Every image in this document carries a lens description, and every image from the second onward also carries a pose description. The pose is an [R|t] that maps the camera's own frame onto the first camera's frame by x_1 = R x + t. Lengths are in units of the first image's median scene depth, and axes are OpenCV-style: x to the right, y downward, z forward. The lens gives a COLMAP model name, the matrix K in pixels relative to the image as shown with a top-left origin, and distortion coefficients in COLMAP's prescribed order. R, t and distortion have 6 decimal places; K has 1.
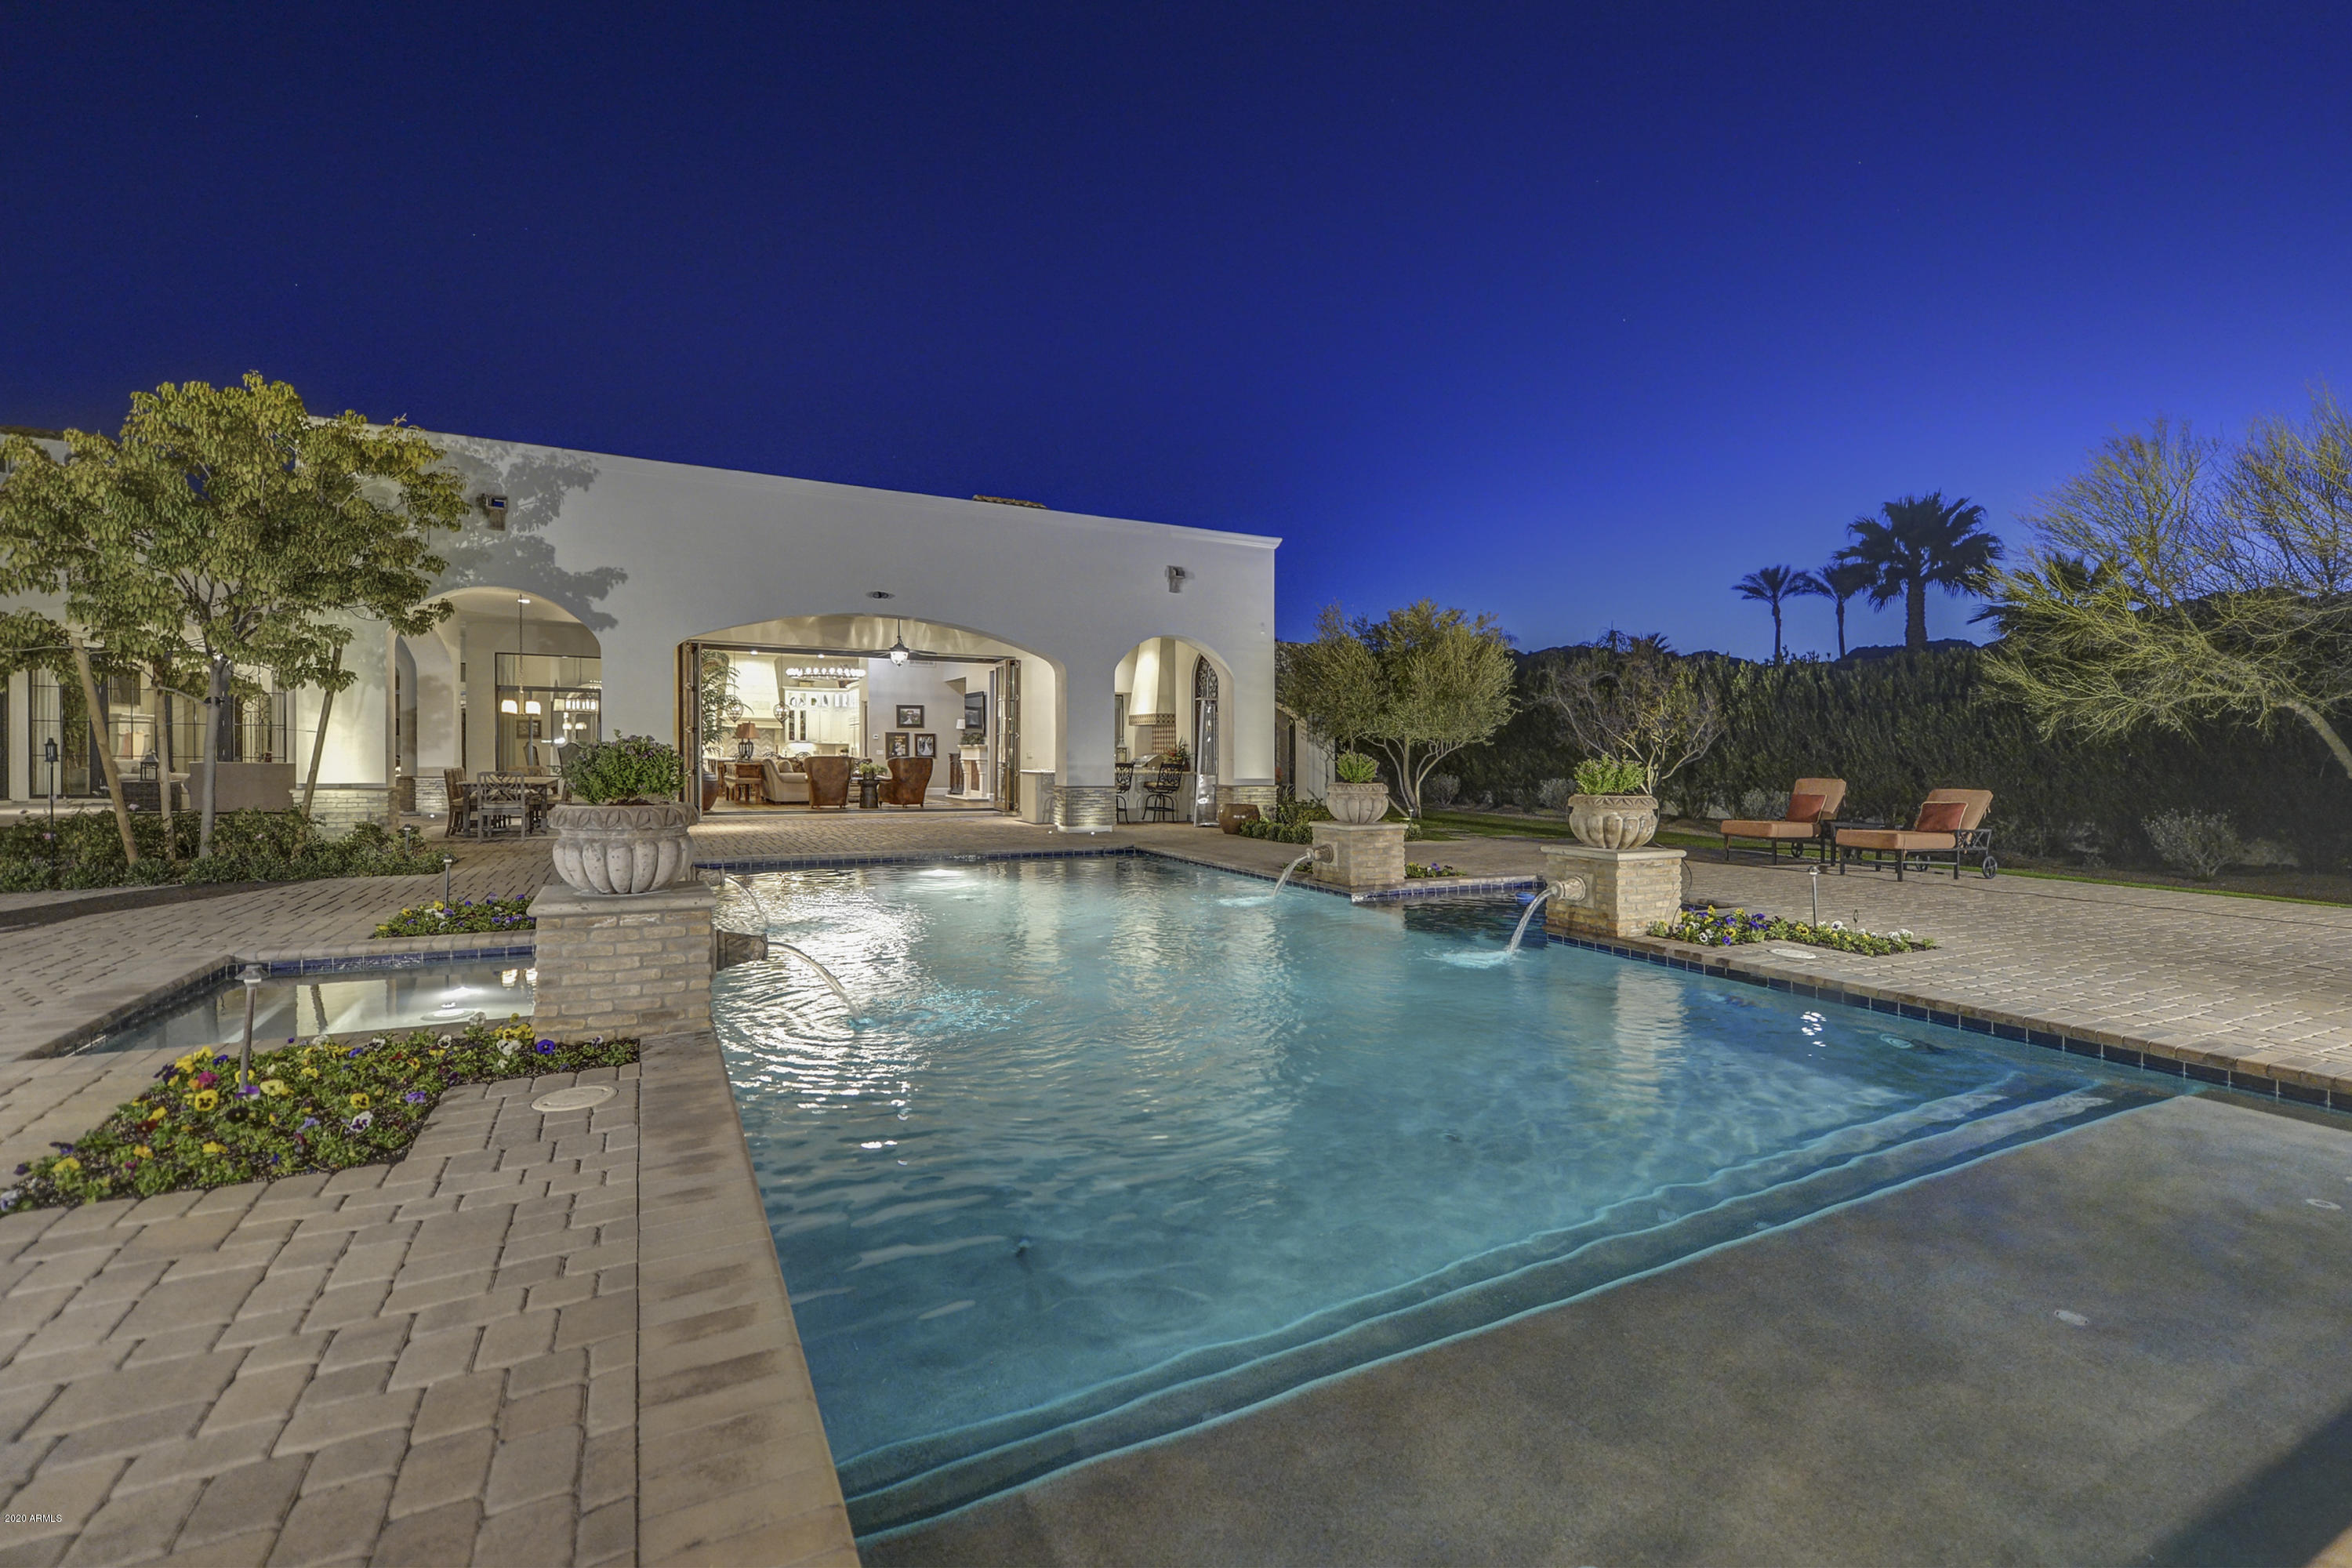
lens RADIAL K [[1043.0, 0, 1161.6], [0, 1043.0, 765.1], [0, 0, 1]] dist [0.013951, 0.000061]
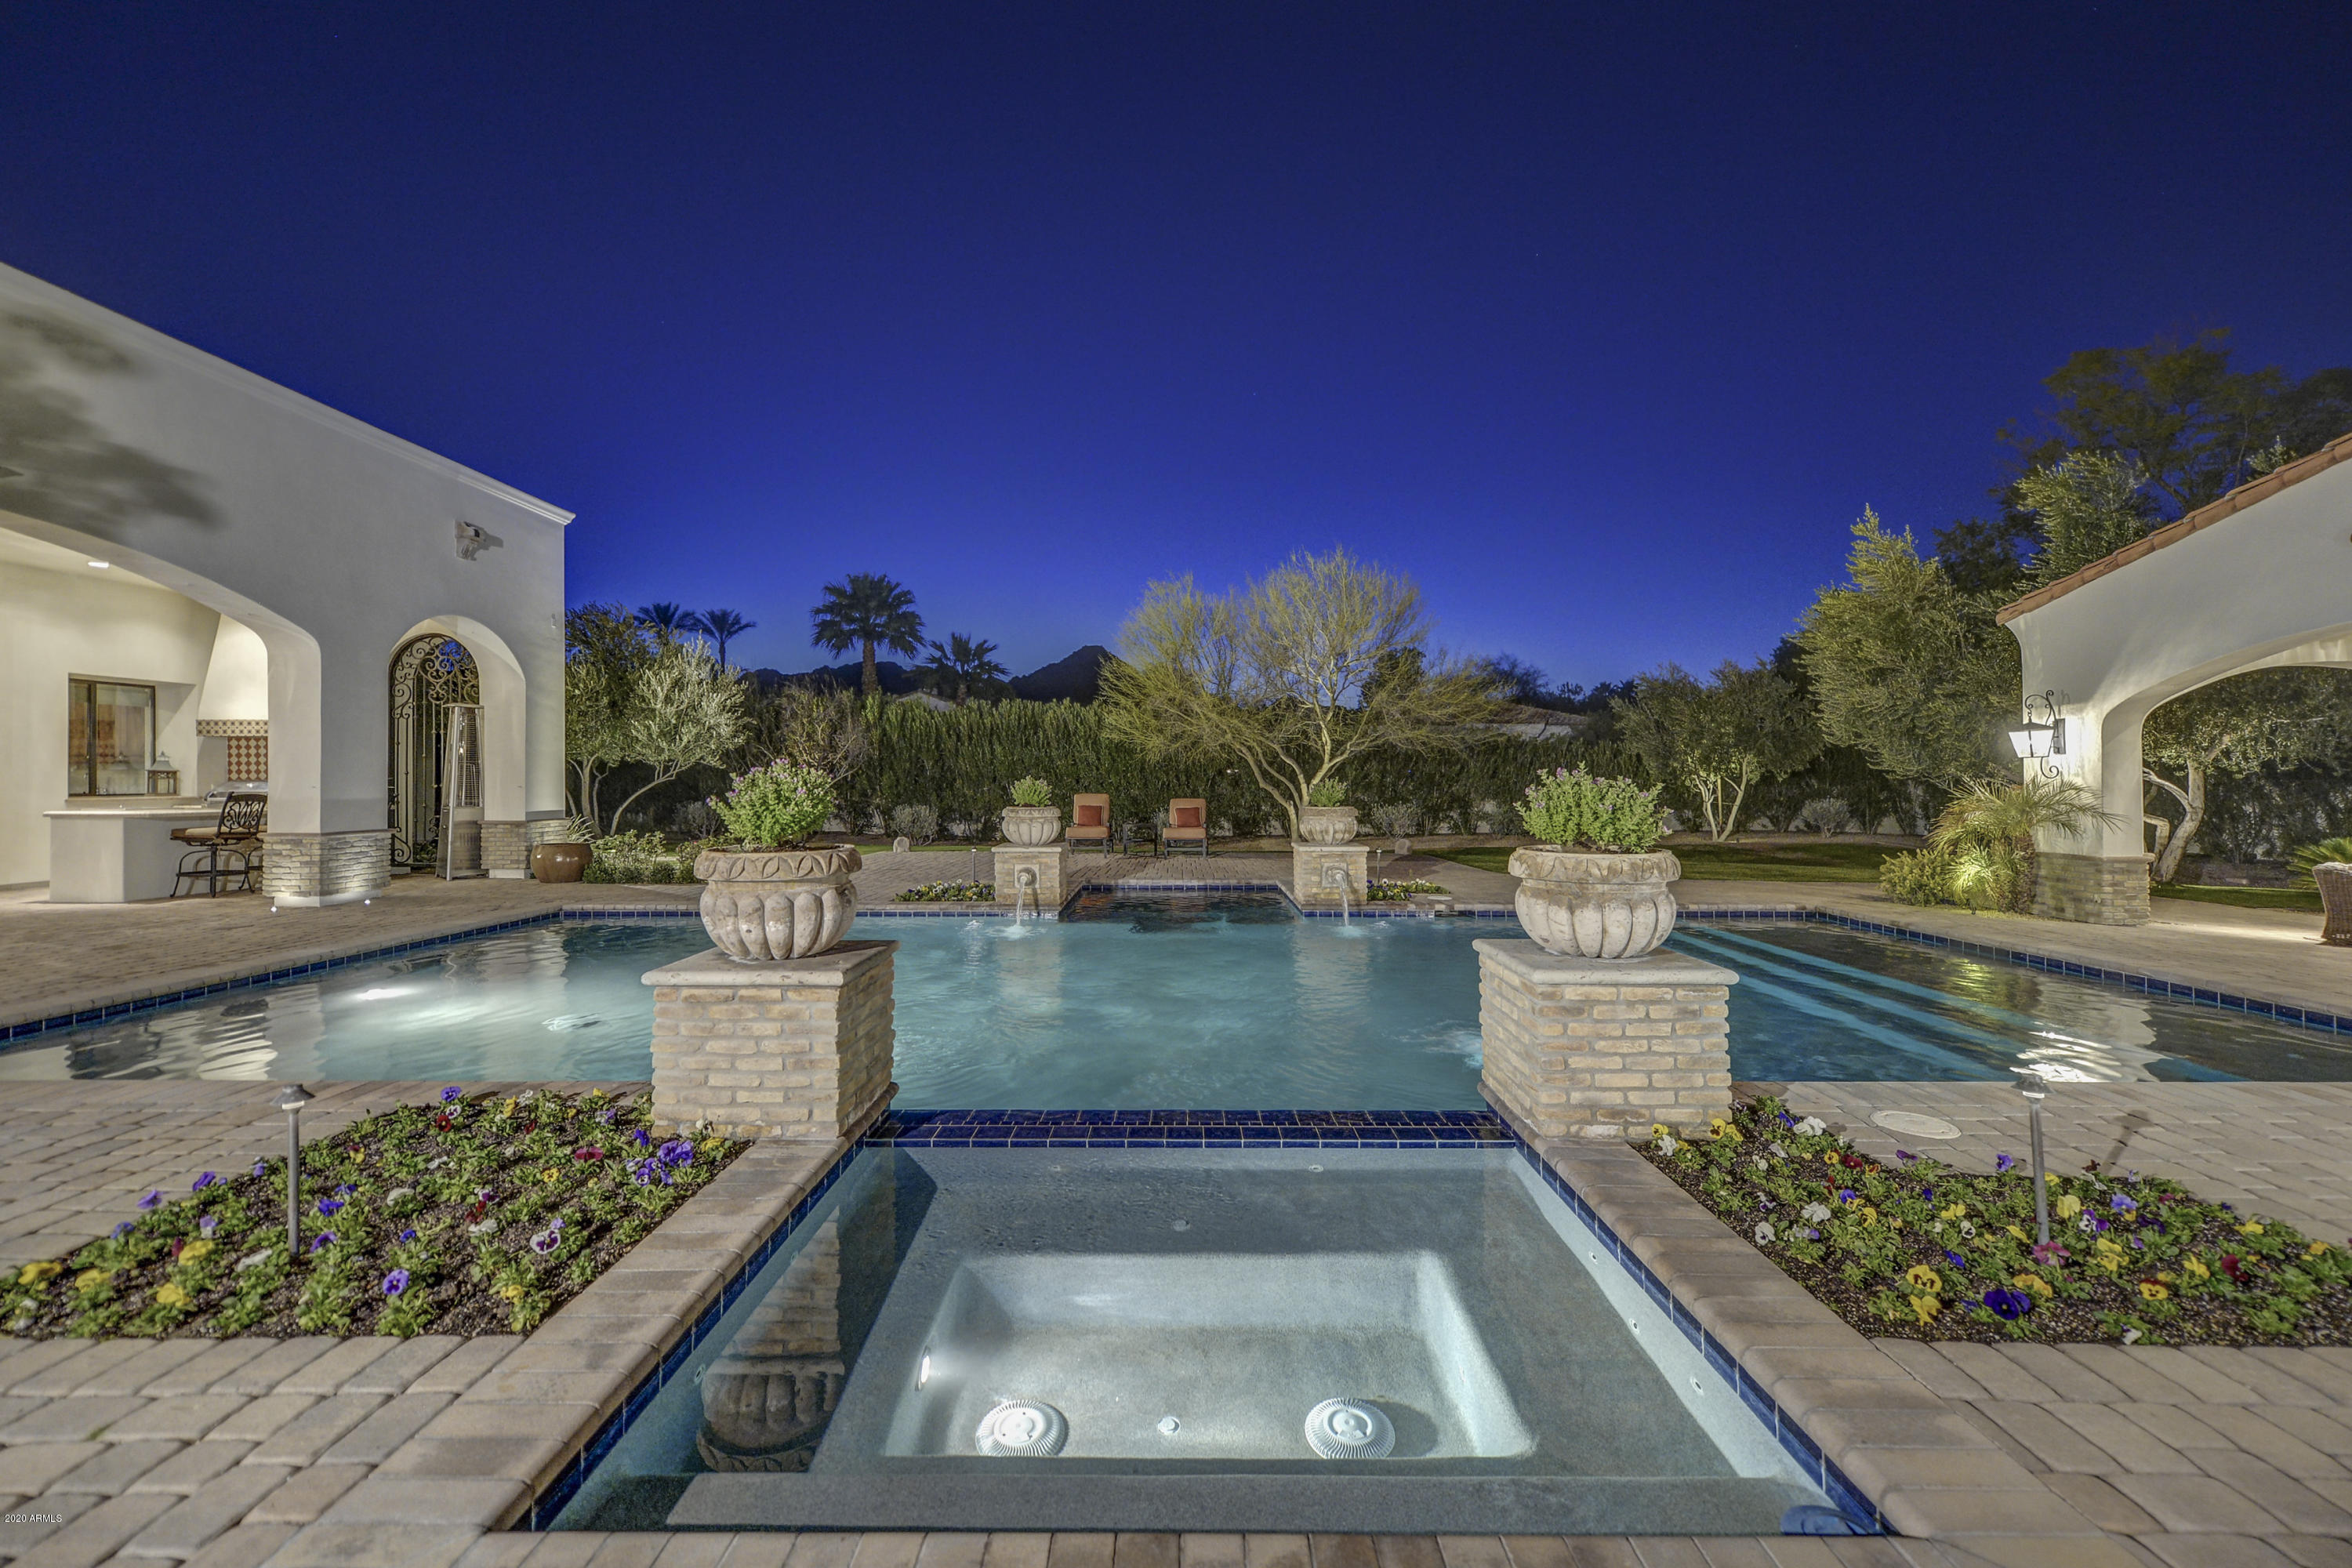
lens RADIAL K [[956.0, 0, 1185.9], [0, 956.0, 876.2], [0, 0, 1]] dist [0.003261, 0.000099]
pose [[0.479293, -0.091832, 0.872837, -0.336151], [0.008540, 0.994952, 0.099991, -0.006274], [-0.877614, -0.040471, 0.477657, 0.210475]]
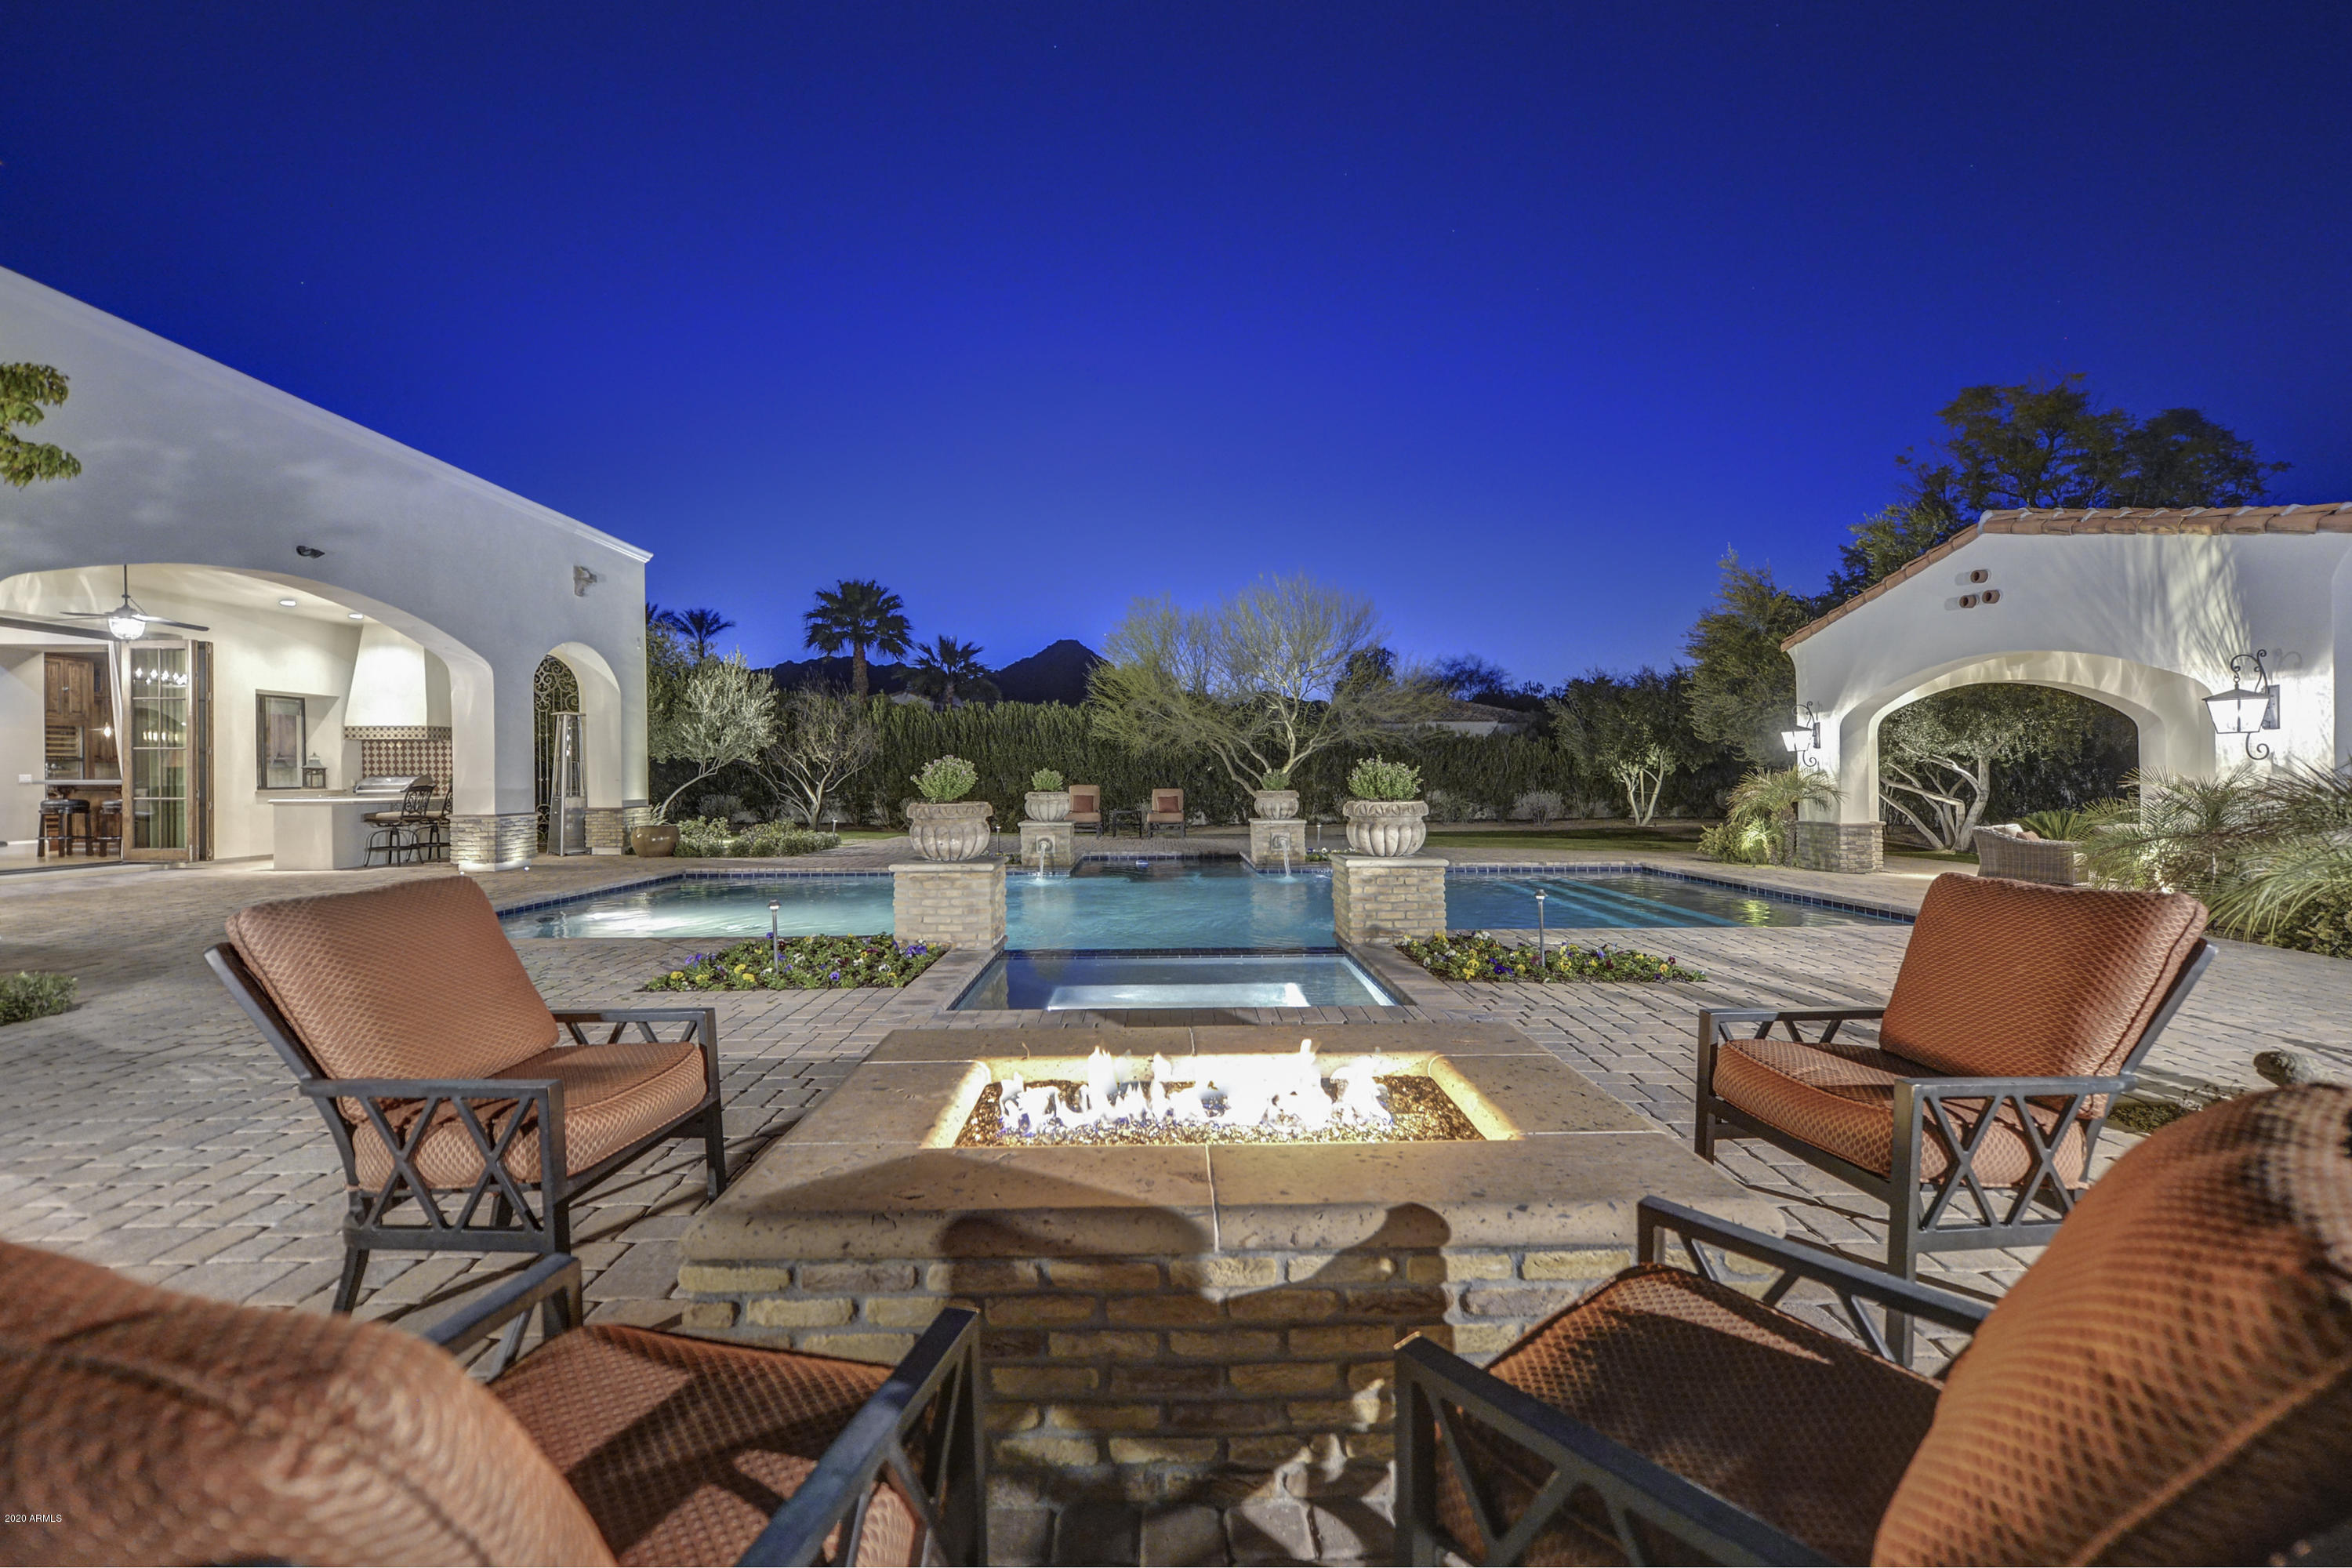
lens RADIAL K [[981.6, 0, 1187.3], [0, 981.6, 775.7], [0, 0, 1]] dist [0.000432, -0.000051]
pose [[0.458511, -0.005506, 0.888671, -0.463833], [0.013059, 0.999915, -0.000543, -0.002905], [-0.888593, 0.011854, 0.458544, 0.142635]]
